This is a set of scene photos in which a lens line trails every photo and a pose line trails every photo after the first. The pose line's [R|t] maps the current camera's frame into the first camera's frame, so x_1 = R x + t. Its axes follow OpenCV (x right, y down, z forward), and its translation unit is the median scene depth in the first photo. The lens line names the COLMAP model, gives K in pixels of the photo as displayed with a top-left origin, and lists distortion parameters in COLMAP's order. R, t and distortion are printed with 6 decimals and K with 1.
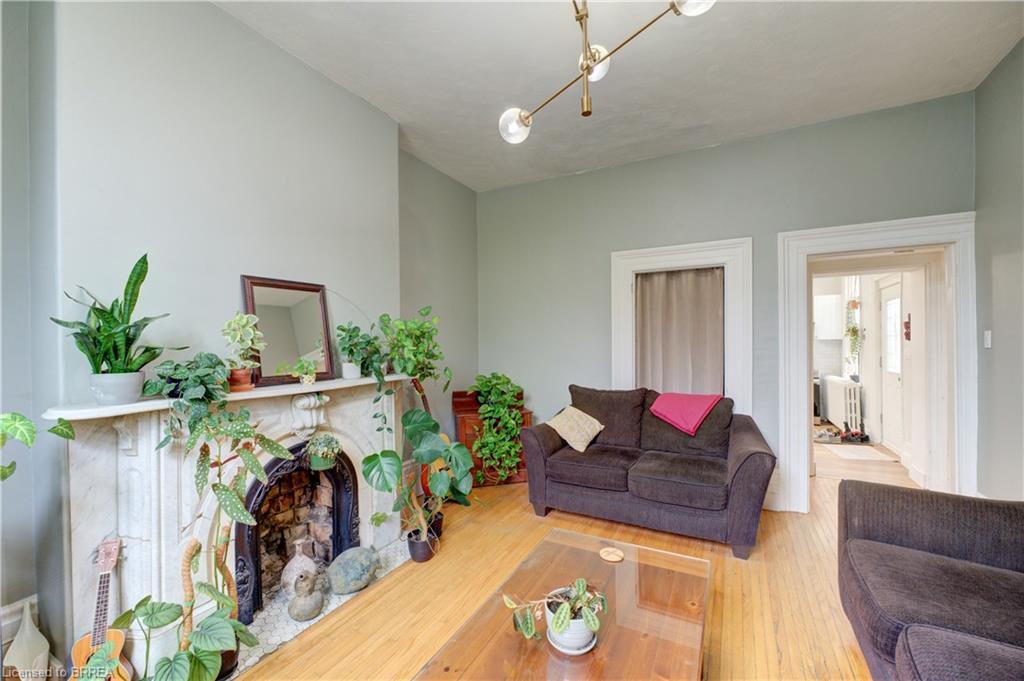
lens RADIAL K [[414.9, 0, 515.1], [0, 414.9, 342.5], [0, 0, 1]] dist [0.001263, 0.000189]
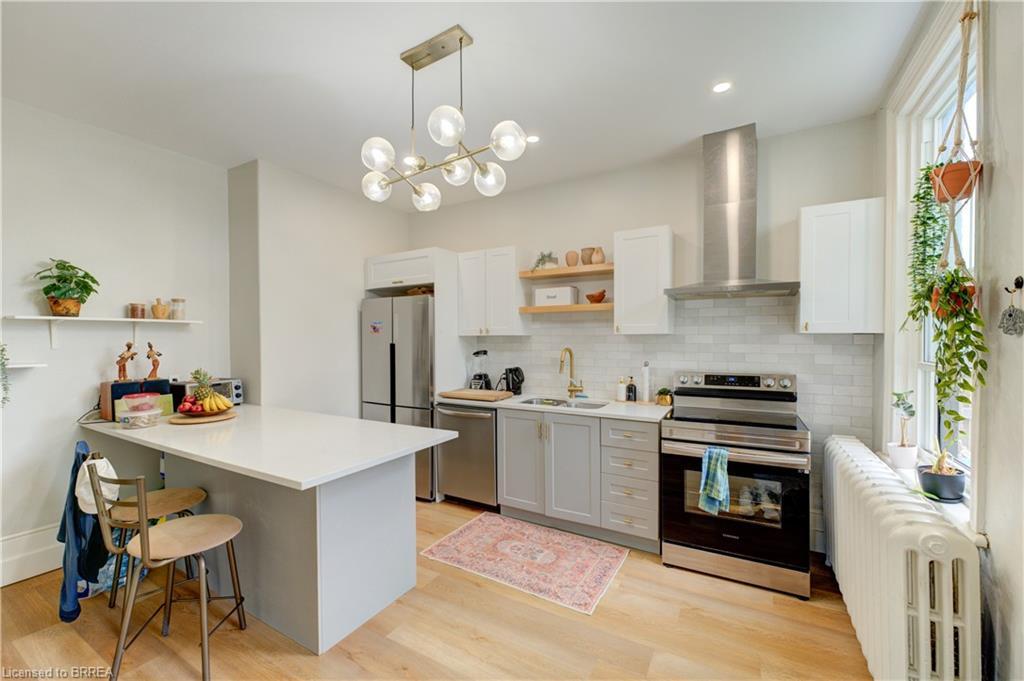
lens RADIAL K [[414.9, 0, 509.2], [0, 414.9, 340.7], [0, 0, 1]] dist [0.001263, 0.000189]
pose [[0.999229, 0.004762, -0.038962, 0.583361], [-0.004485, 0.999964, 0.007197, -0.003965], [0.038994, -0.007017, 0.999215, 0.762510]]
